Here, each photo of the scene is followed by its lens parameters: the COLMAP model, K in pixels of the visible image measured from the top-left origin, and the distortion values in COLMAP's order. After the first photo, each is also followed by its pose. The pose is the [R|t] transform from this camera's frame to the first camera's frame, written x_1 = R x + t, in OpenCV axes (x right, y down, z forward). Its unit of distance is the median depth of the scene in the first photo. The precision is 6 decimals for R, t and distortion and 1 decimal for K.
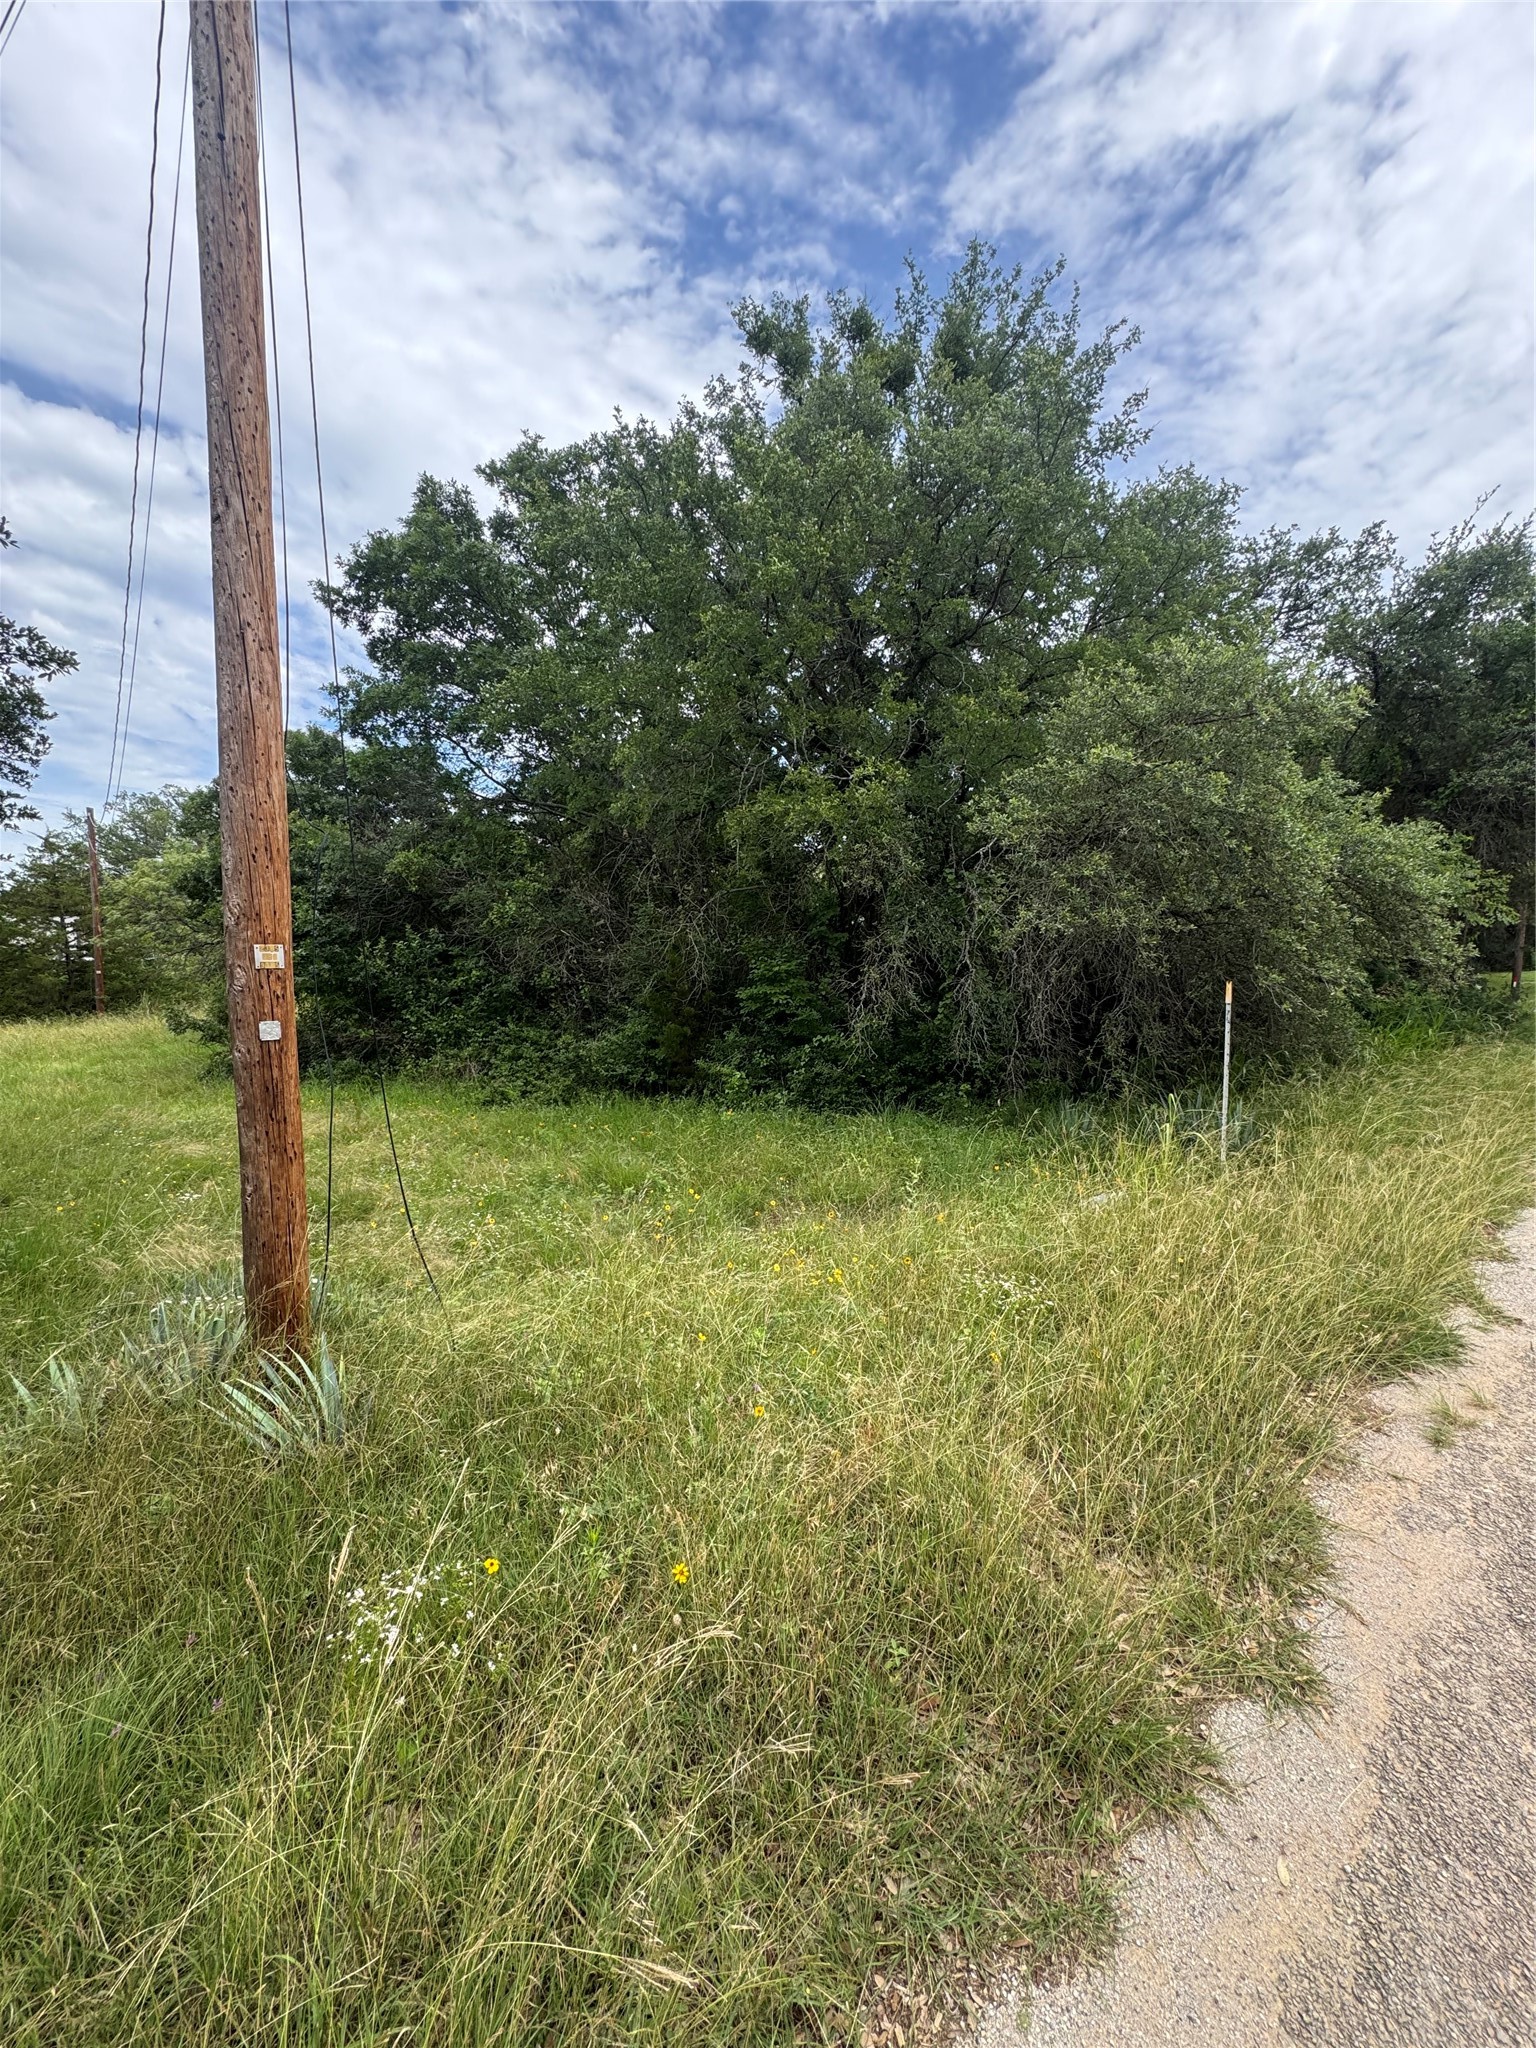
lens RADIAL K [[809.9, 0, 771.8], [0, 809.9, 1030.1], [0, 0, 1]] dist [-0.015037, 0.000794]
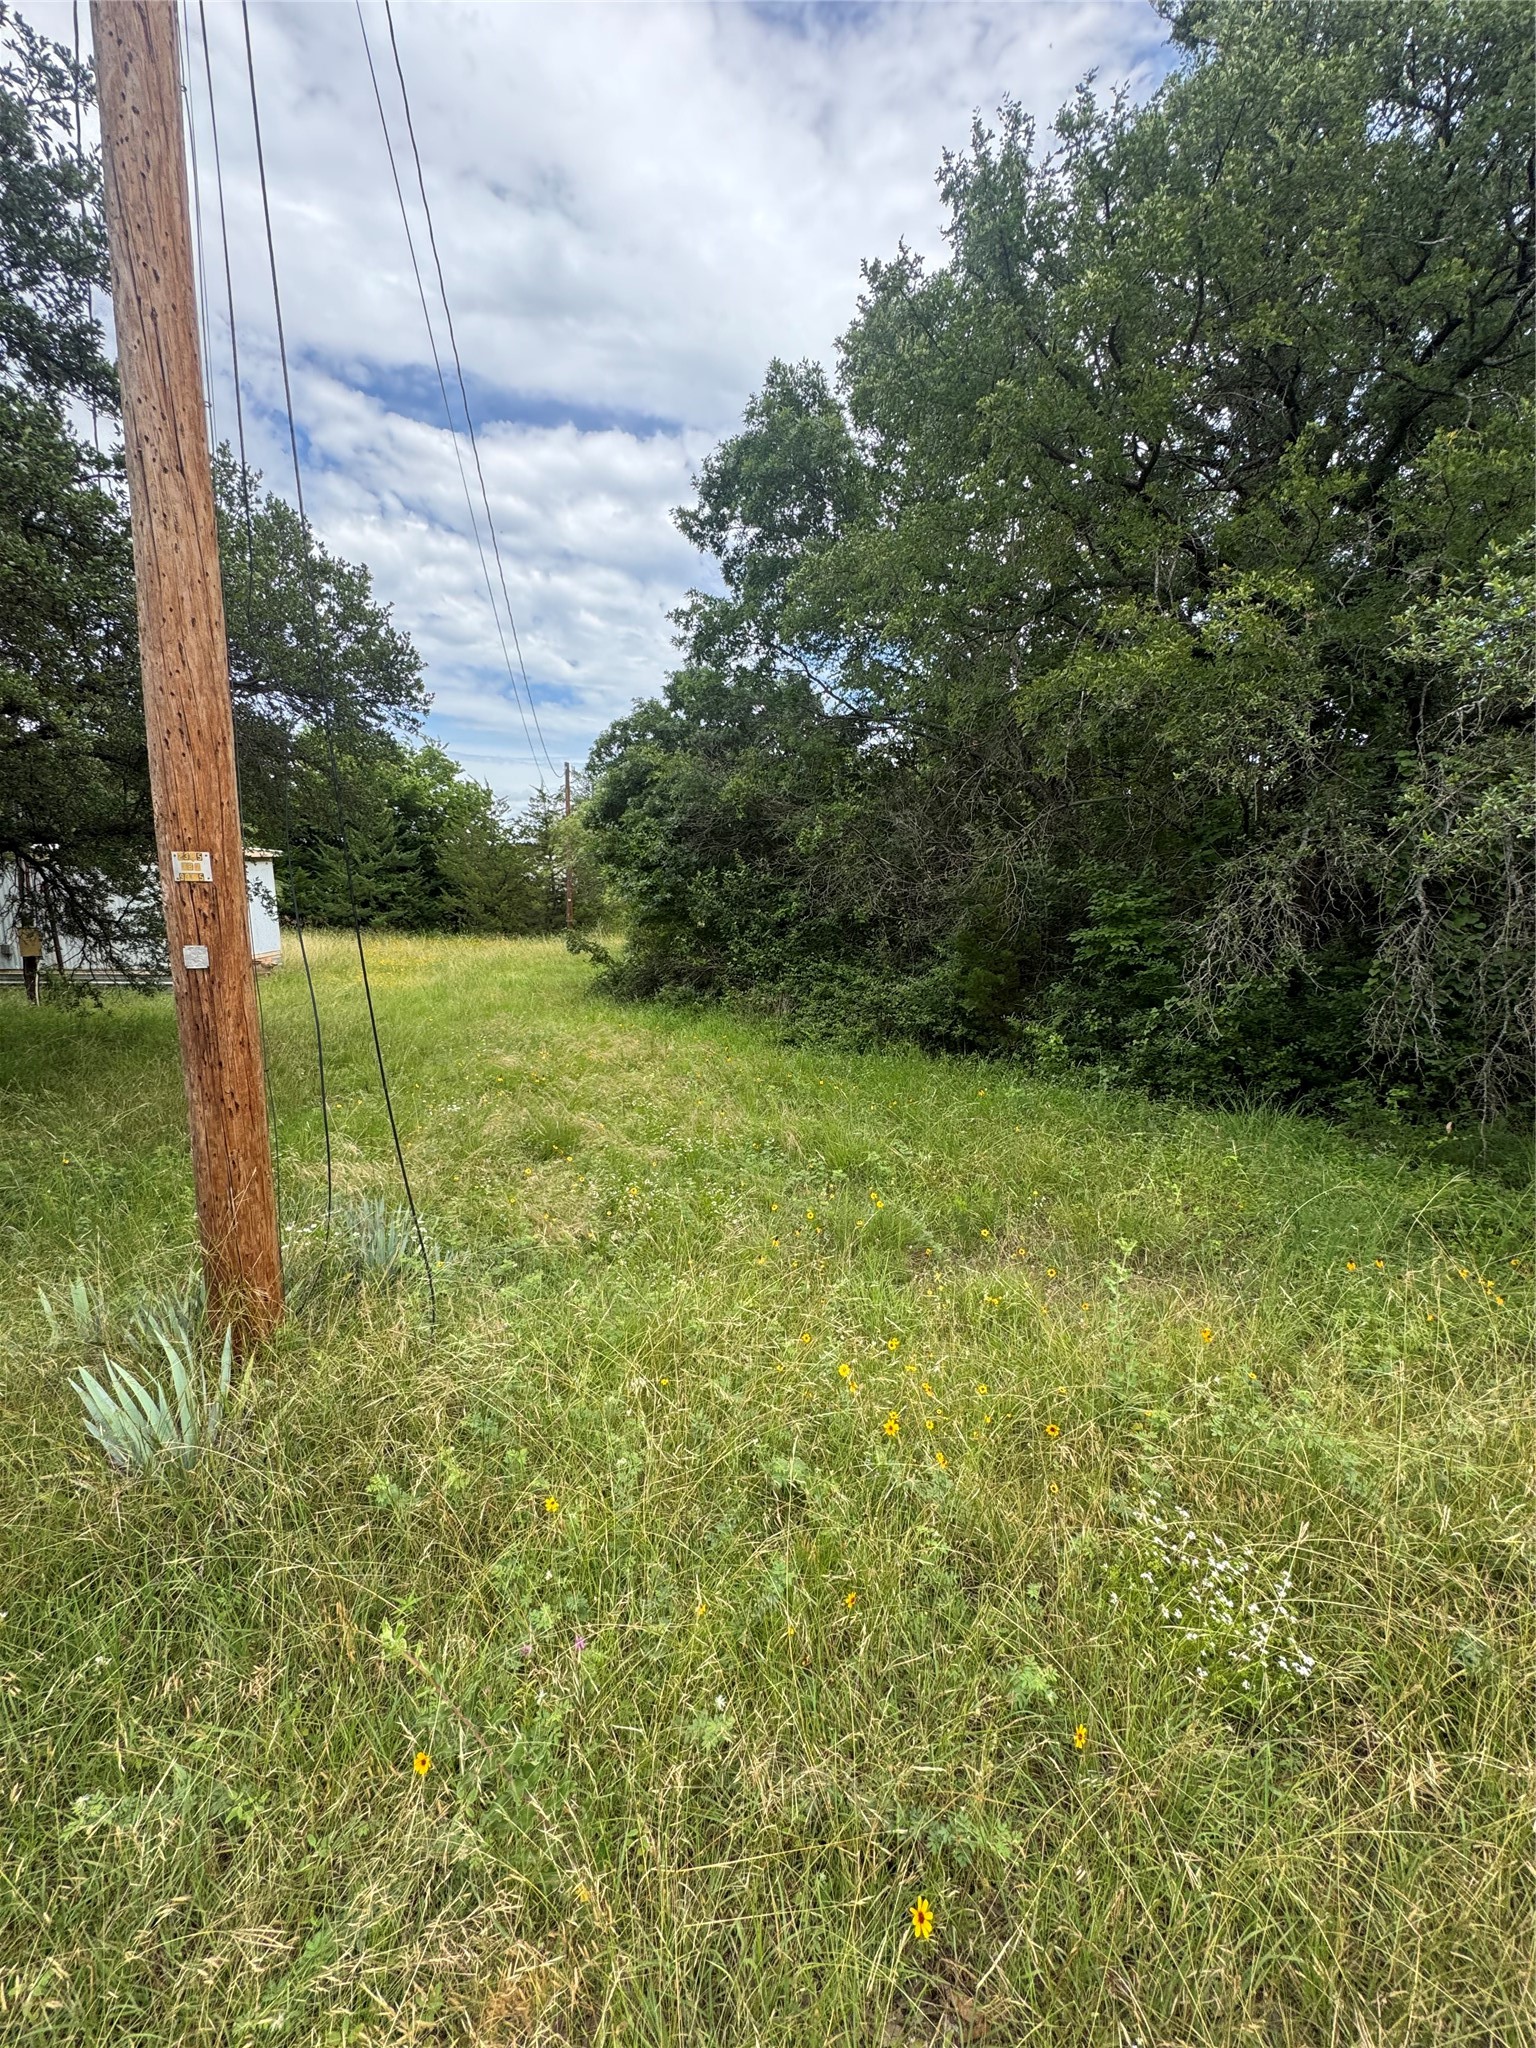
lens RADIAL K [[809.9, 0, 767.6], [0, 809.9, 1031.5], [0, 0, 1]] dist [-0.015037, 0.000794]
pose [[0.872926, 0.092172, -0.479067, 0.083810], [-0.054451, 0.994262, 0.092078, -0.008935], [0.484805, -0.054291, 0.872936, 0.158704]]
